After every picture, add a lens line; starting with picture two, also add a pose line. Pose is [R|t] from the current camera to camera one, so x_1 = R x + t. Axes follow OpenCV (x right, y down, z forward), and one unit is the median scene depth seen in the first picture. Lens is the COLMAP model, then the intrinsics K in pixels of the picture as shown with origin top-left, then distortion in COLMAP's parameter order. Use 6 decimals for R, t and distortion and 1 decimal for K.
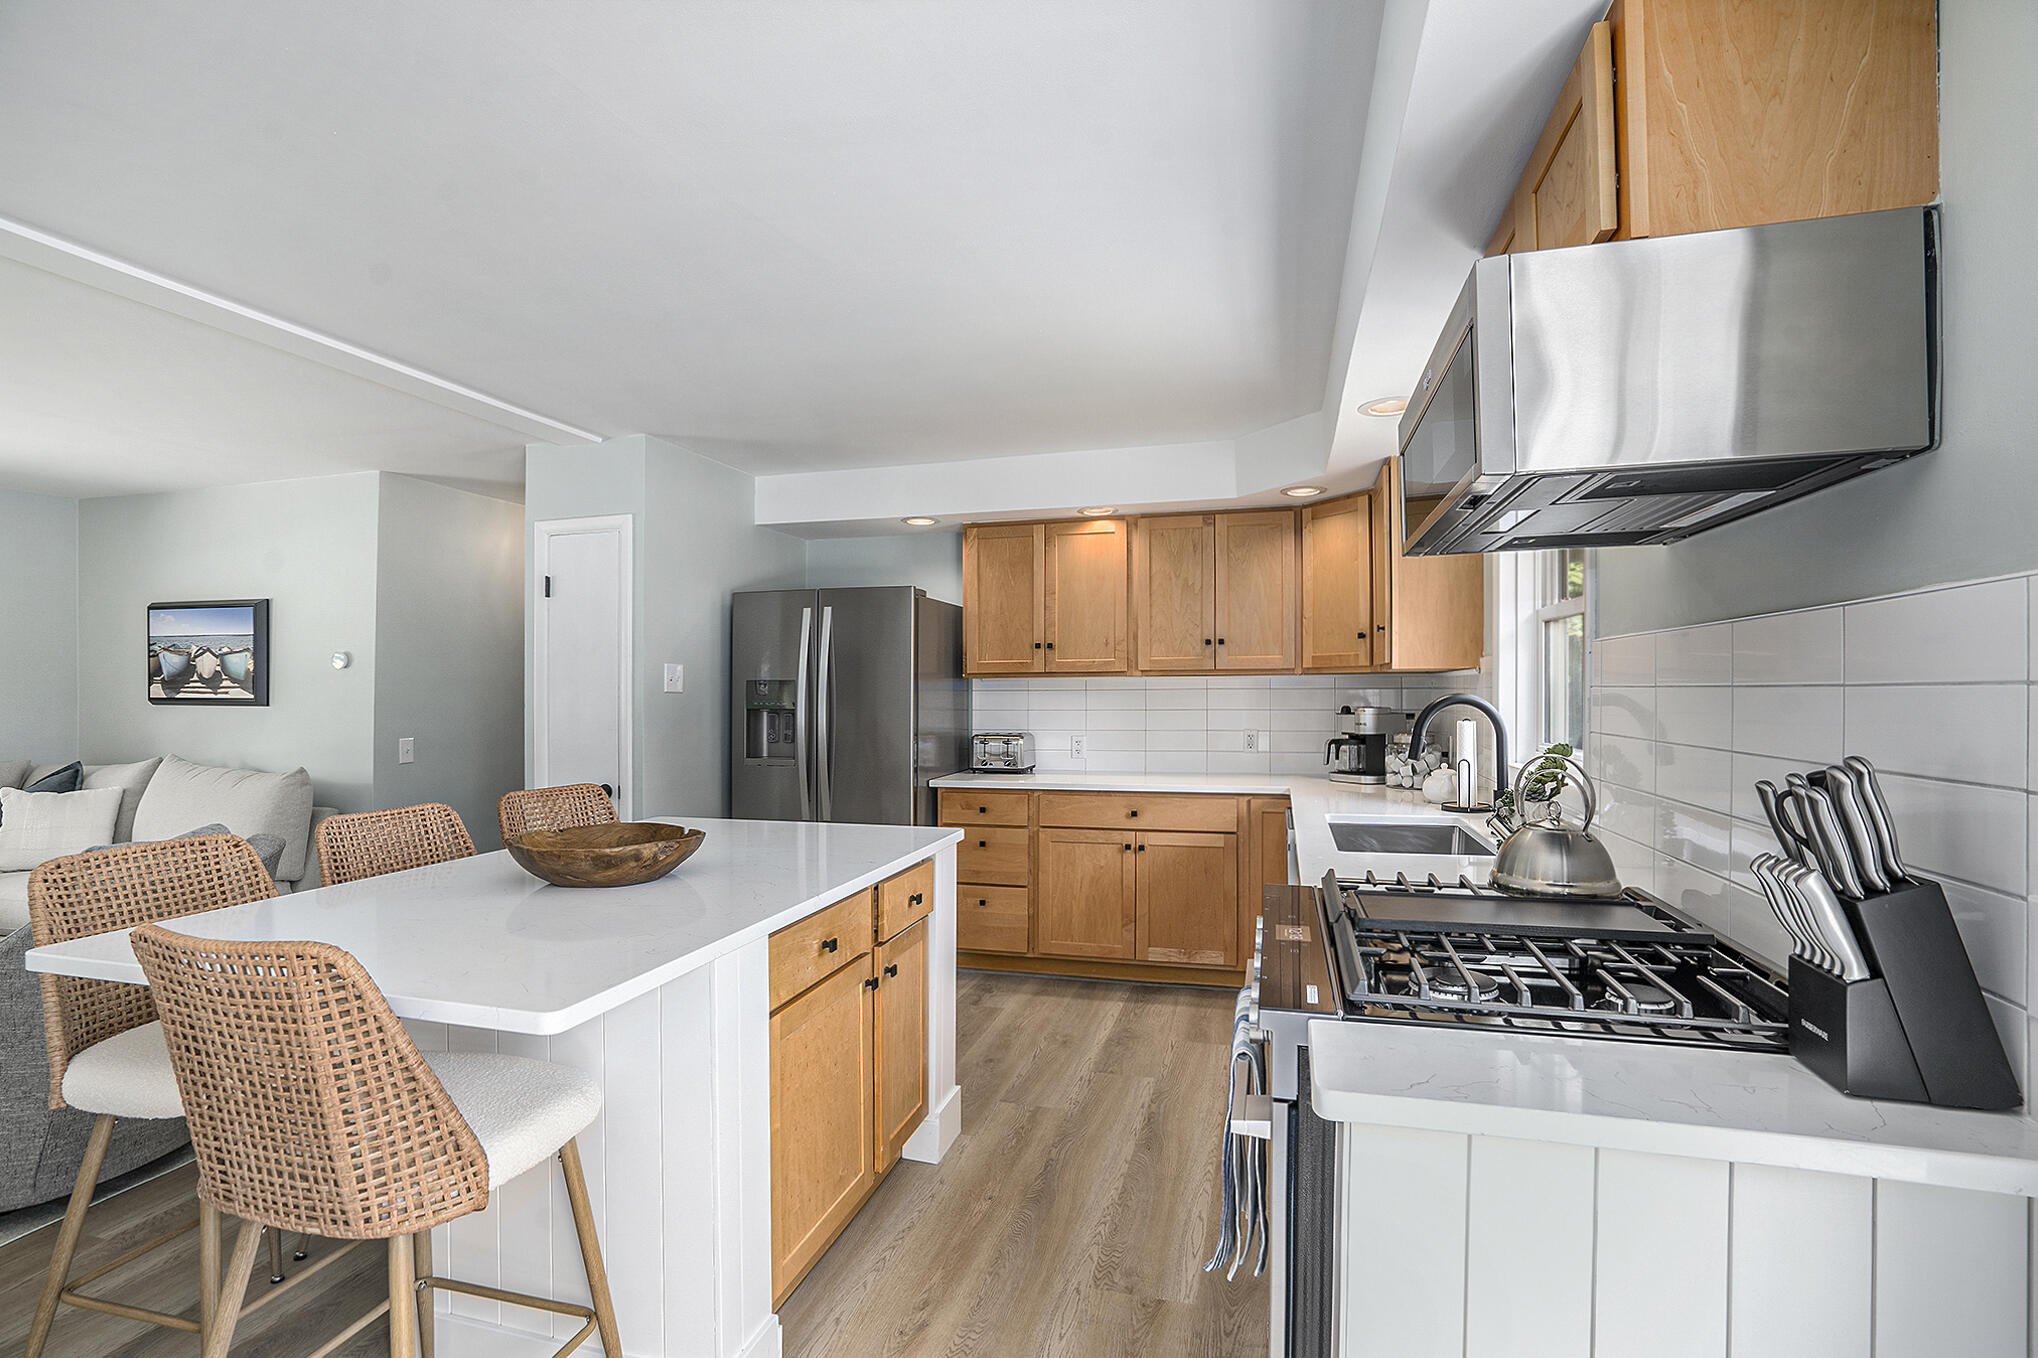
lens RADIAL K [[944.7, 0, 1018.2], [0, 944.7, 699.0], [0, 0, 1]] dist [-0.002357, 0.000402]
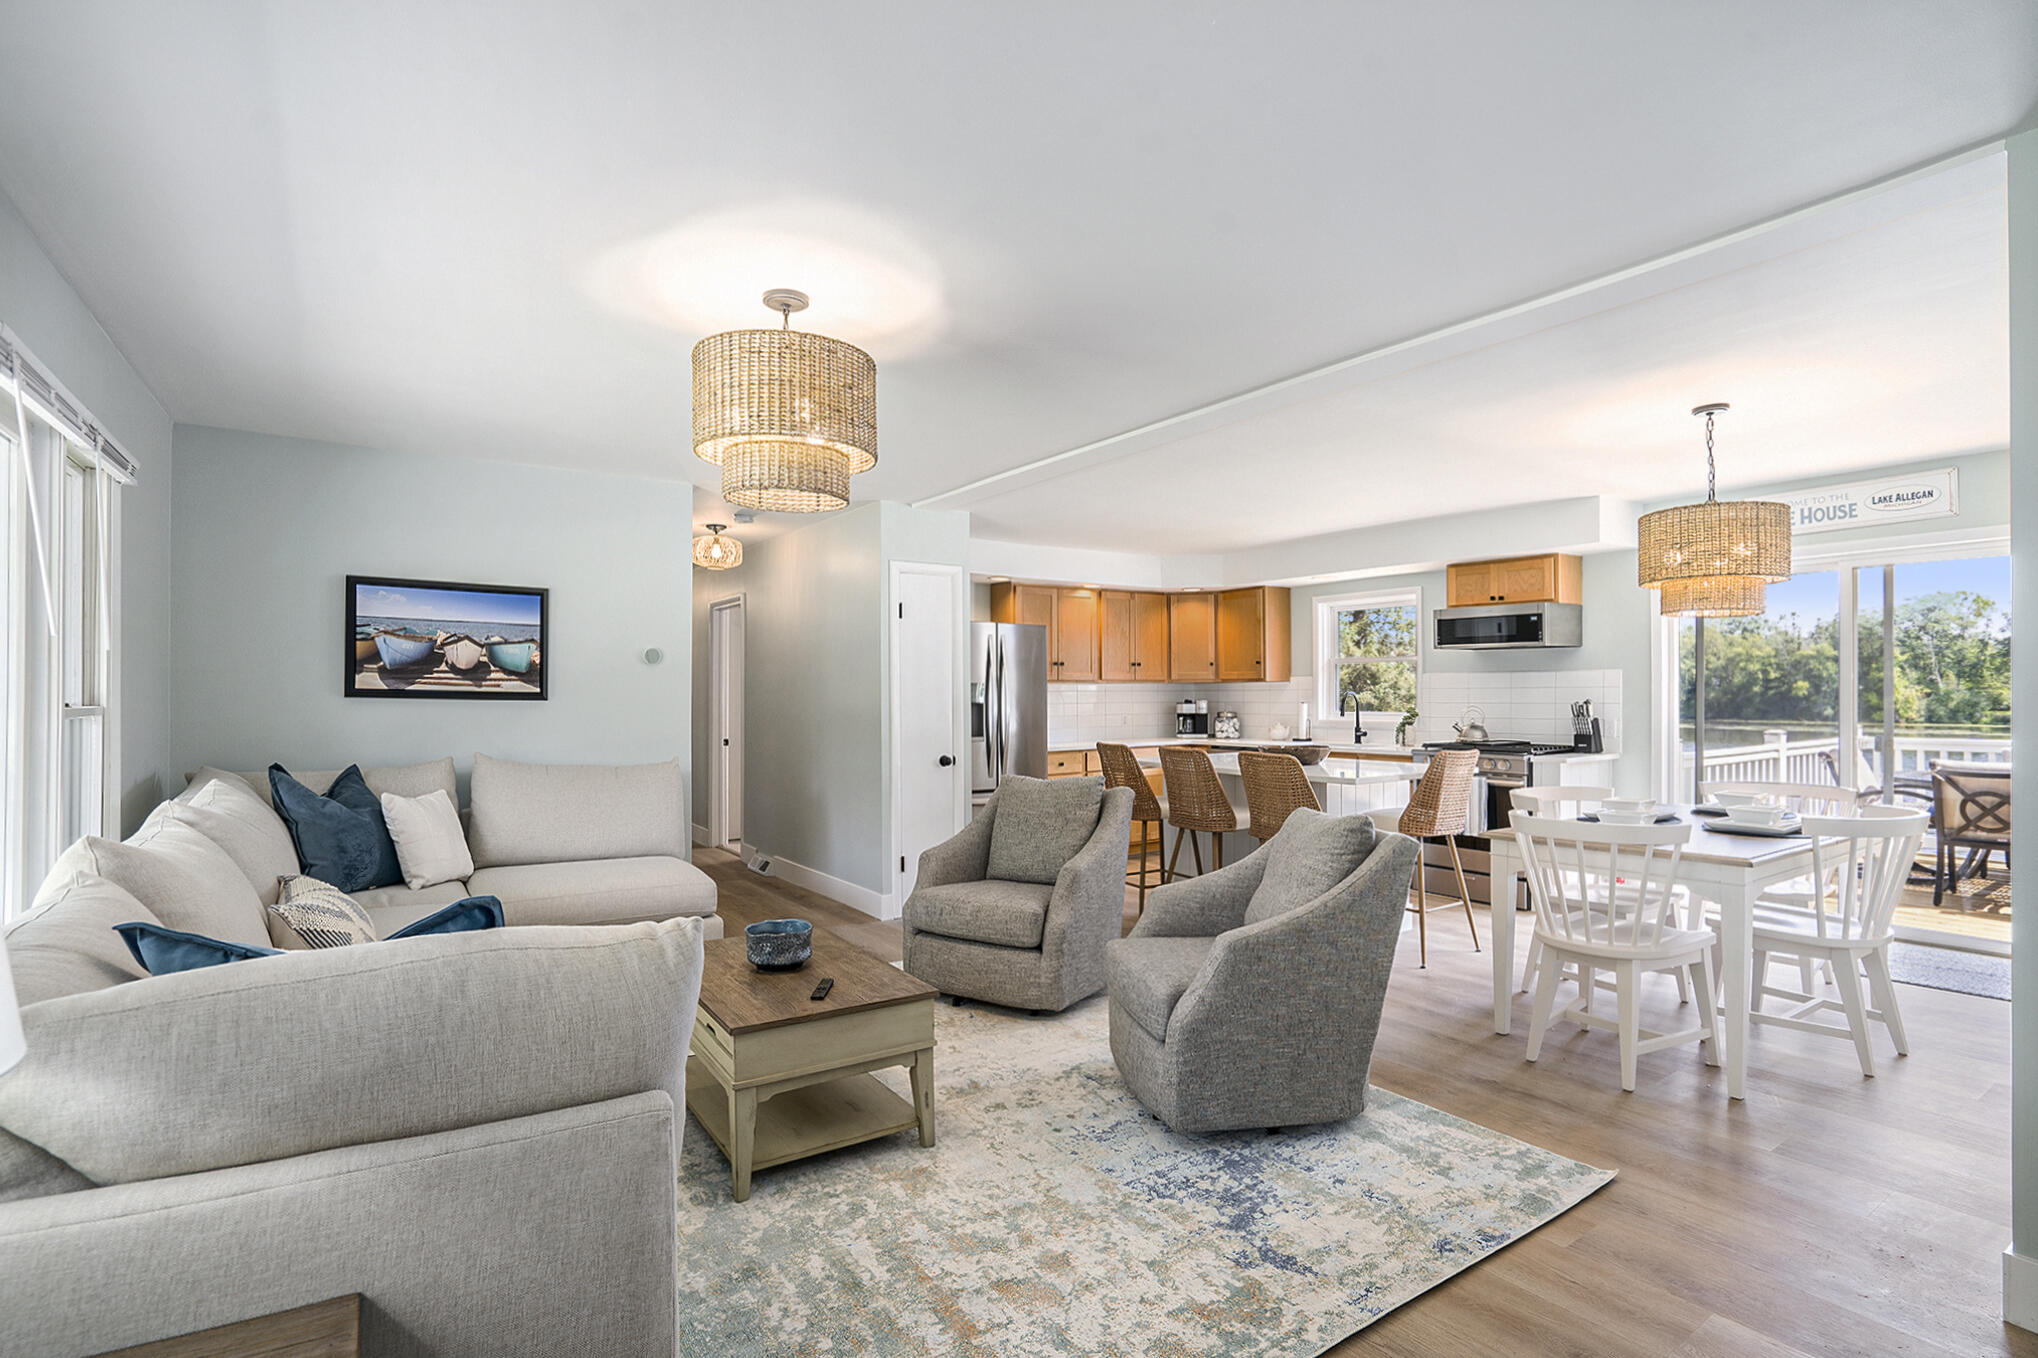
lens RADIAL K [[944.7, 0, 1018.8], [0, 944.7, 685.0], [0, 0, 1]] dist [-0.002357, 0.000402]
pose [[0.631403, 0.011144, 0.775375, -1.226434], [-0.014418, 0.999893, -0.002631, -0.011726], [-0.775321, -0.009518, 0.631496, 0.015964]]
